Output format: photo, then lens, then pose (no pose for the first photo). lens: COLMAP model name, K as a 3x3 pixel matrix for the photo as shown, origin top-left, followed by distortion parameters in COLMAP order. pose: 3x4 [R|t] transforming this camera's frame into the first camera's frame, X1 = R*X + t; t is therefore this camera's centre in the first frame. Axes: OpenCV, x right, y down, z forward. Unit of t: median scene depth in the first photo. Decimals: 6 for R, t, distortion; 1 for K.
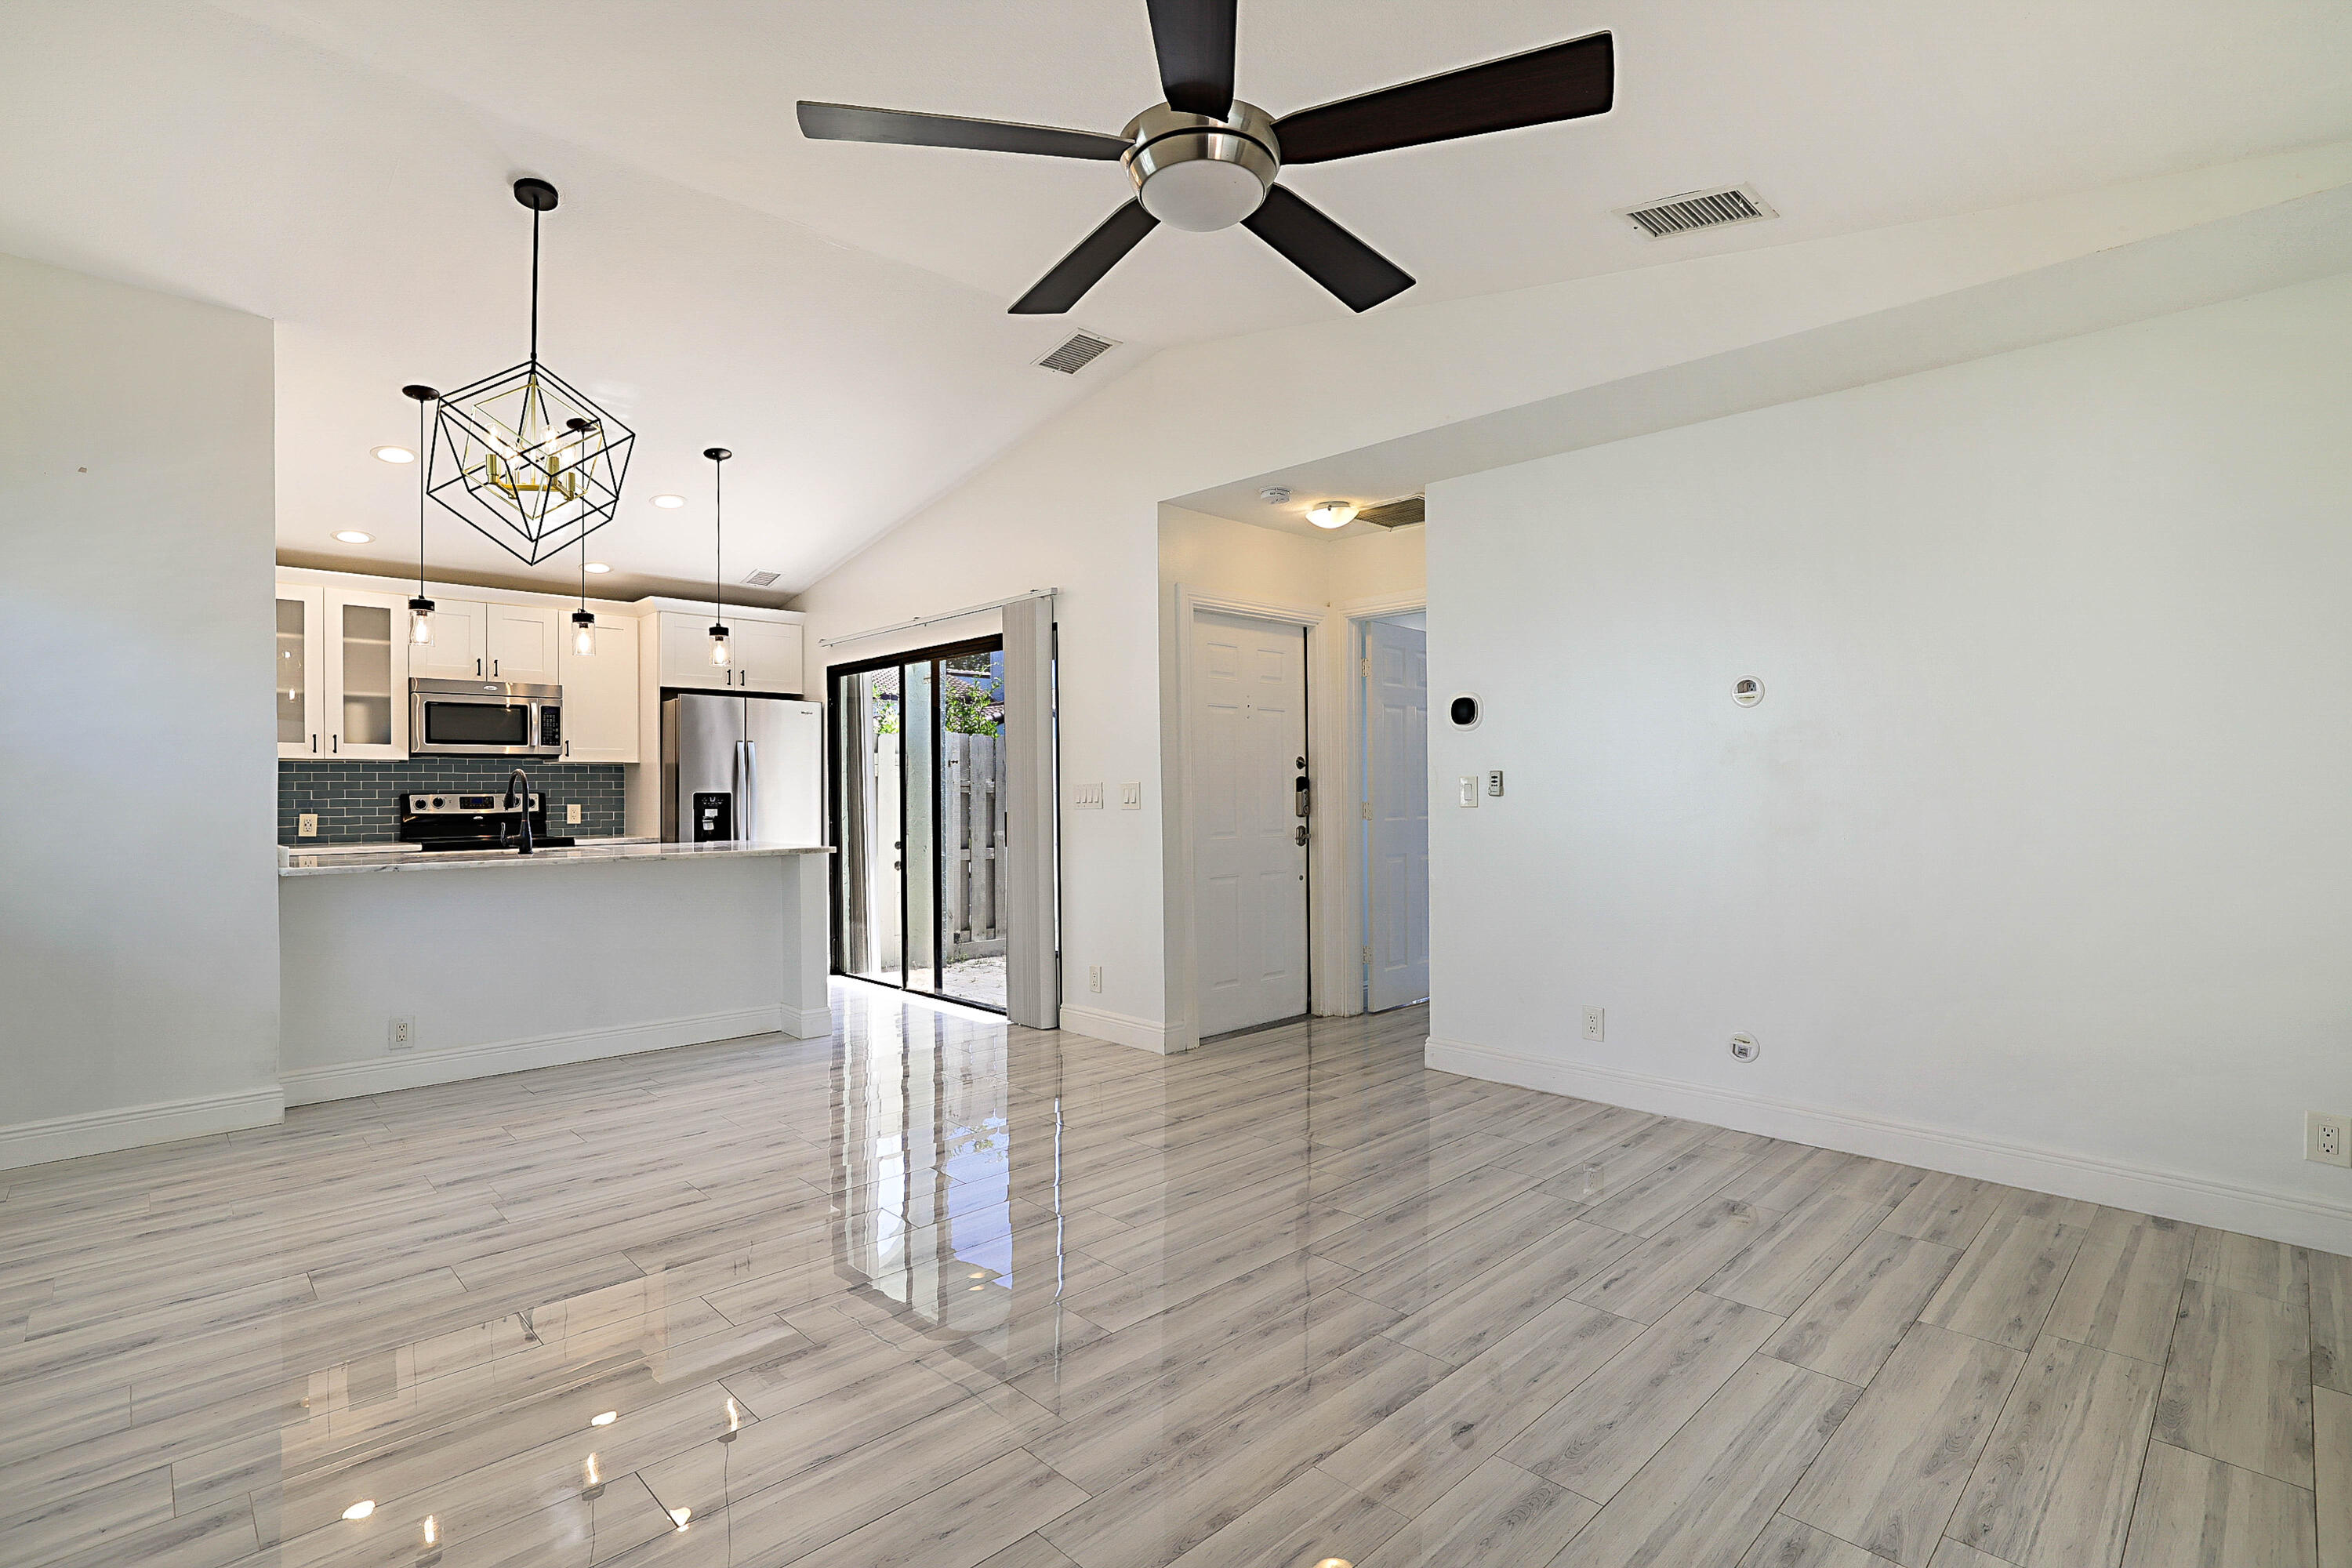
lens RADIAL K [[1143.9, 0, 1174.1], [0, 1143.9, 786.3], [0, 0, 1]] dist [-0.021415, 0.013829]
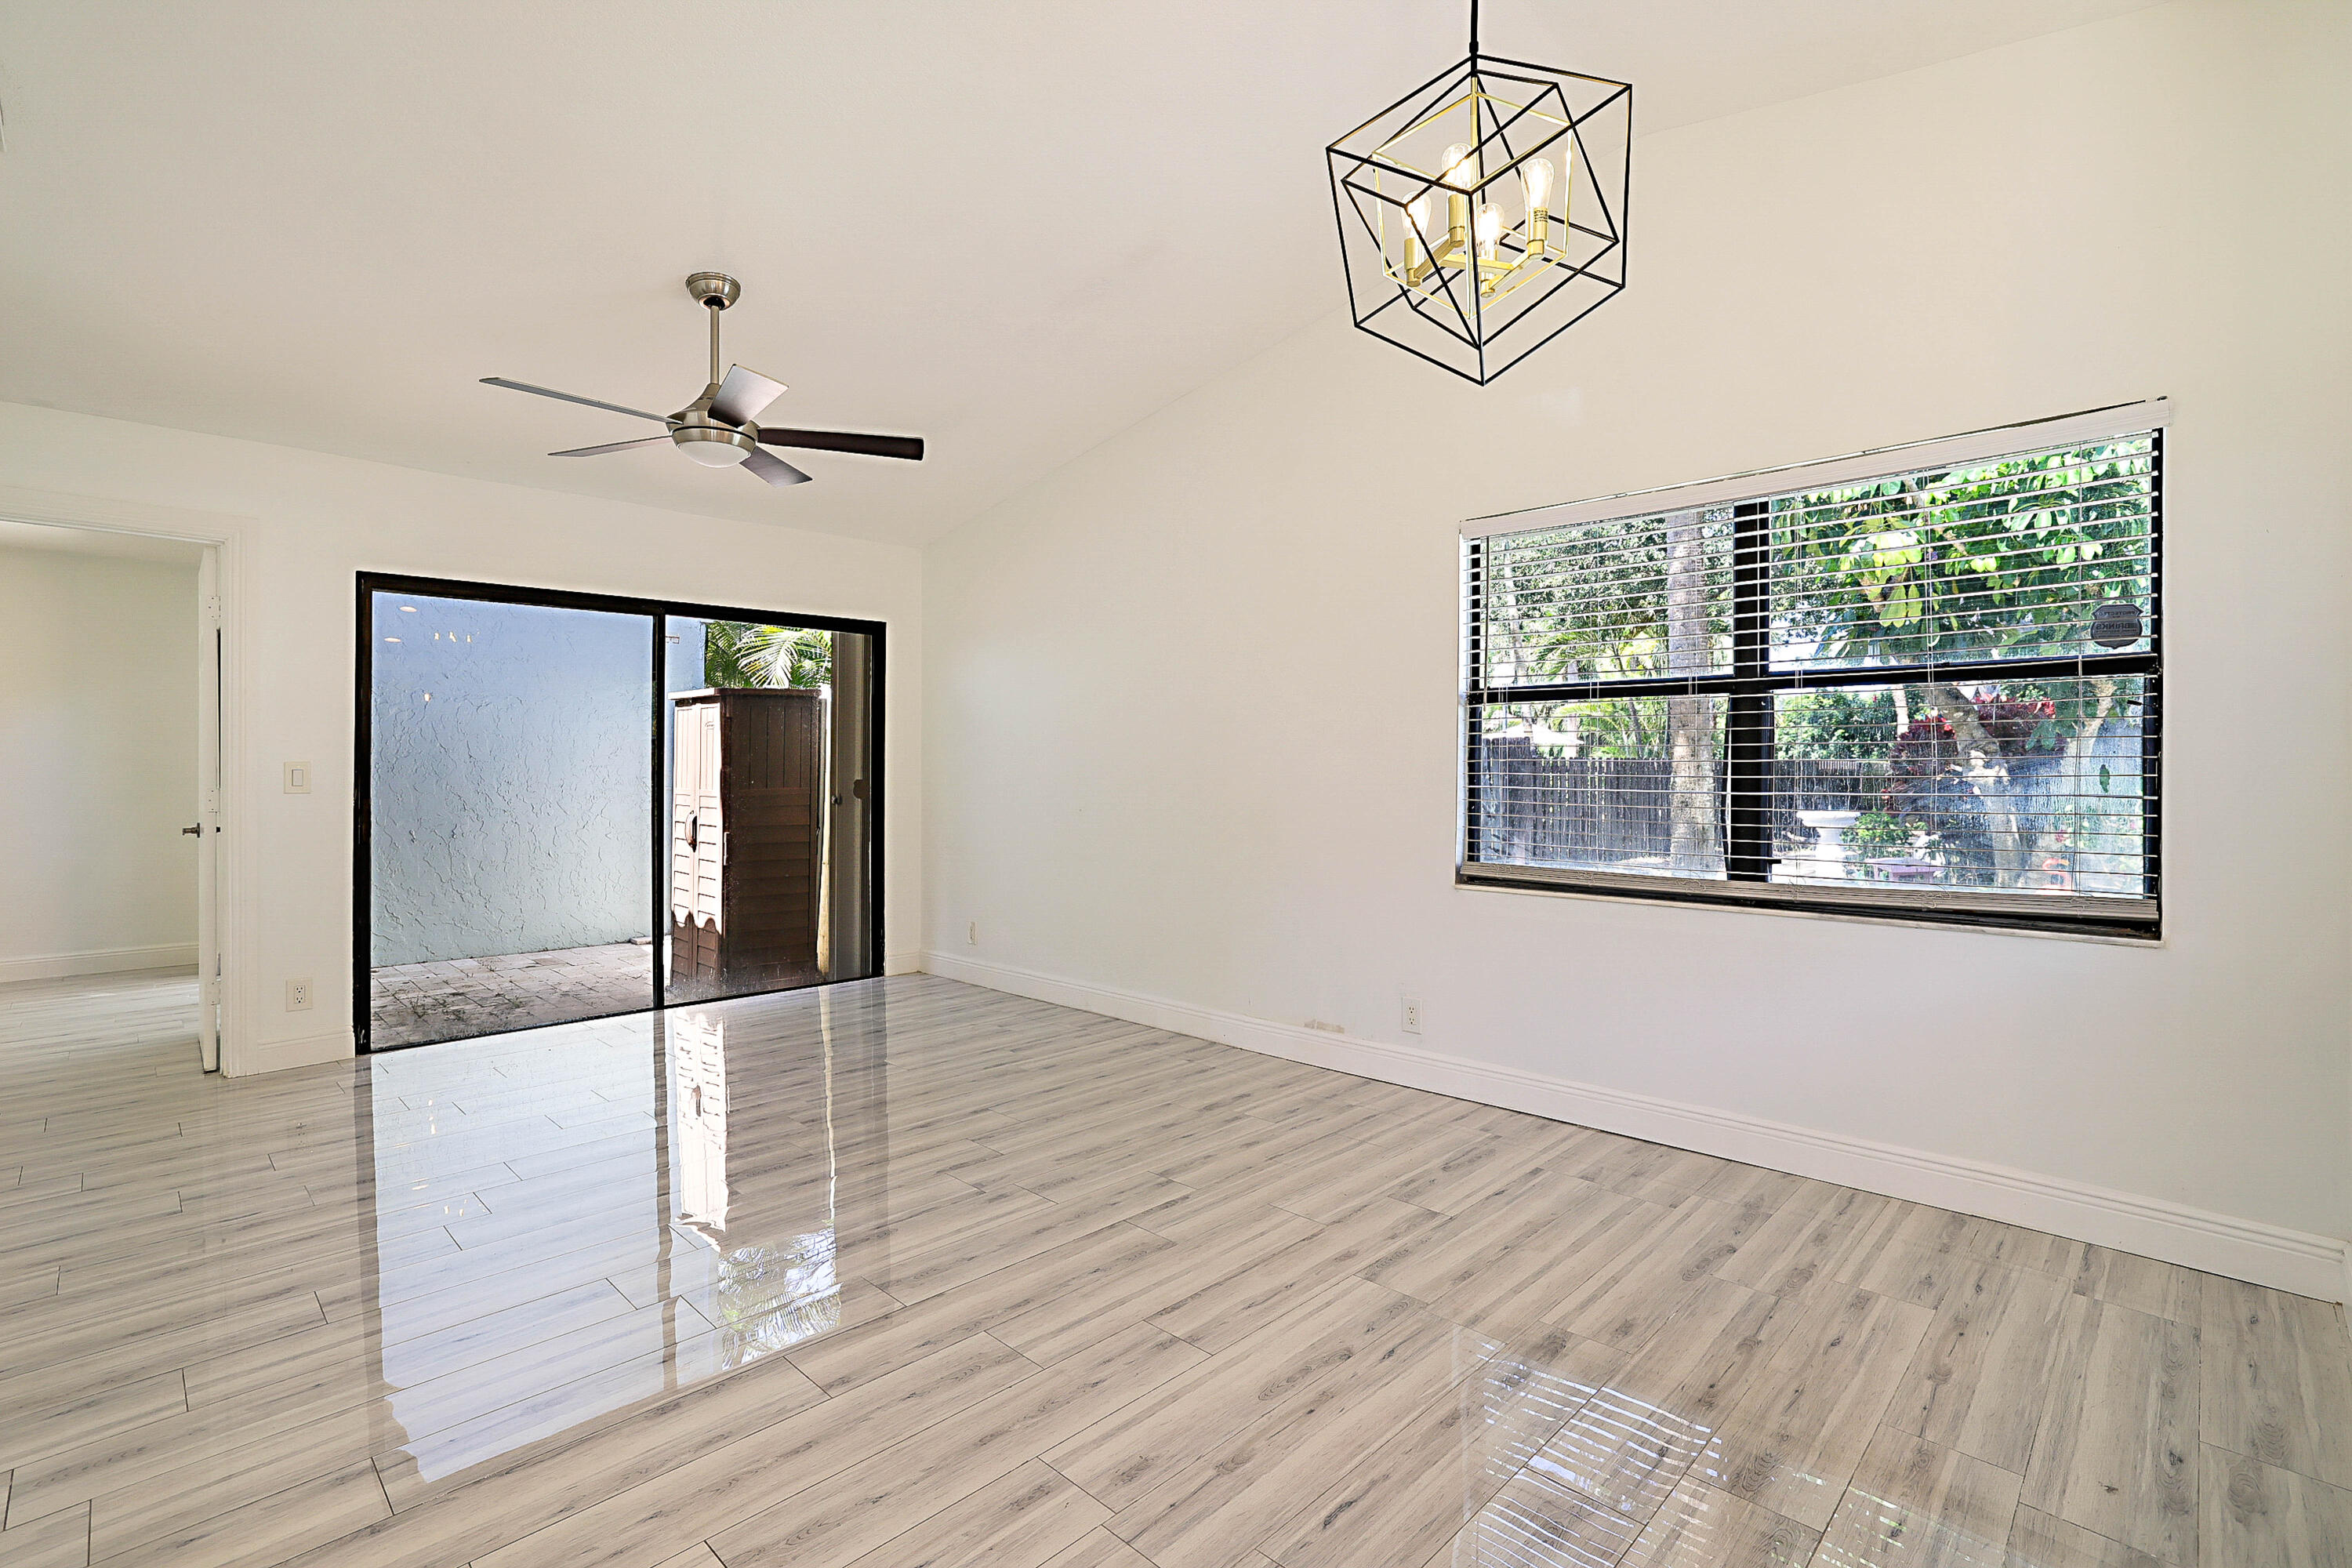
lens RADIAL K [[1071.2, 0, 1179.8], [0, 1071.2, 779.1], [0, 0, 1]] dist [-0.022907, 0.006588]
pose [[-0.999382, 0.010898, -0.033428, -0.216545], [0.010718, 0.999927, 0.005585, 0.006002], [0.033486, 0.005223, -0.999426, 0.886931]]
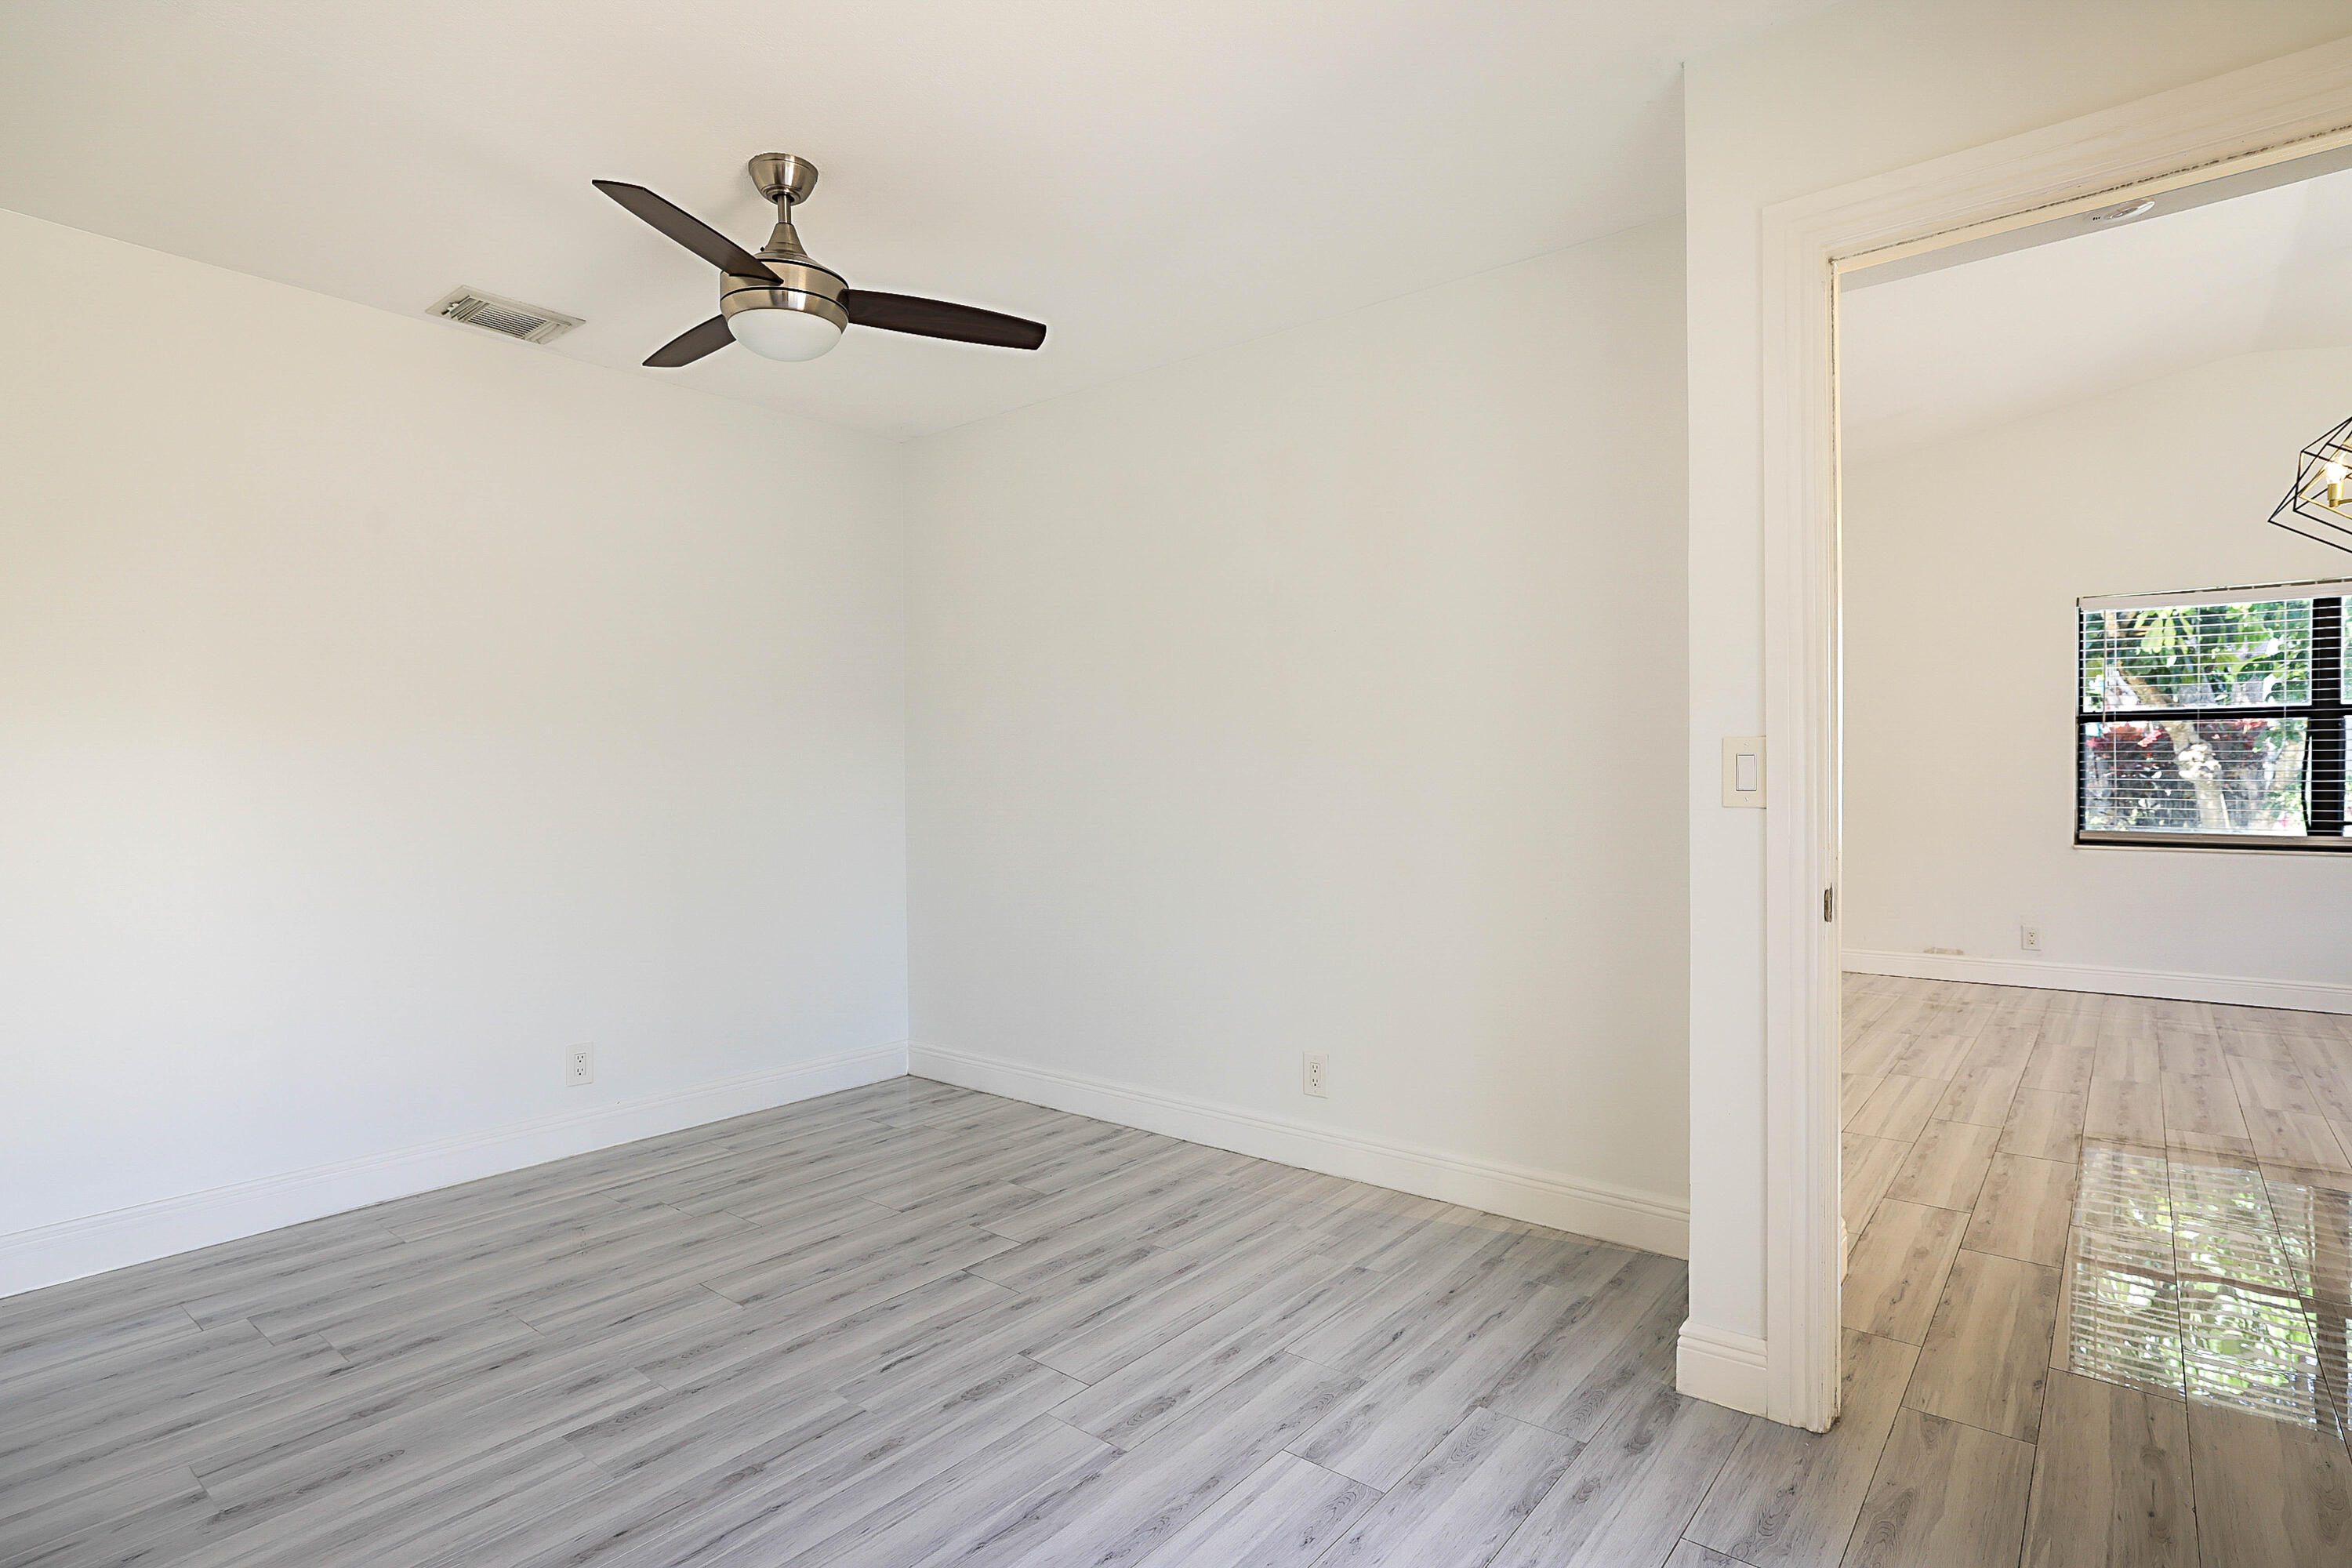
lens RADIAL K [[1201.6, 0, 1179.8], [0, 1201.6, 799.9], [0, 0, 1]] dist [-0.014696, 0.011678]
pose [[-0.993848, 0.015112, -0.109717, 0.457699], [0.013580, 0.999800, 0.014704, 0.007891], [0.109917, 0.013123, -0.993854, 1.193668]]
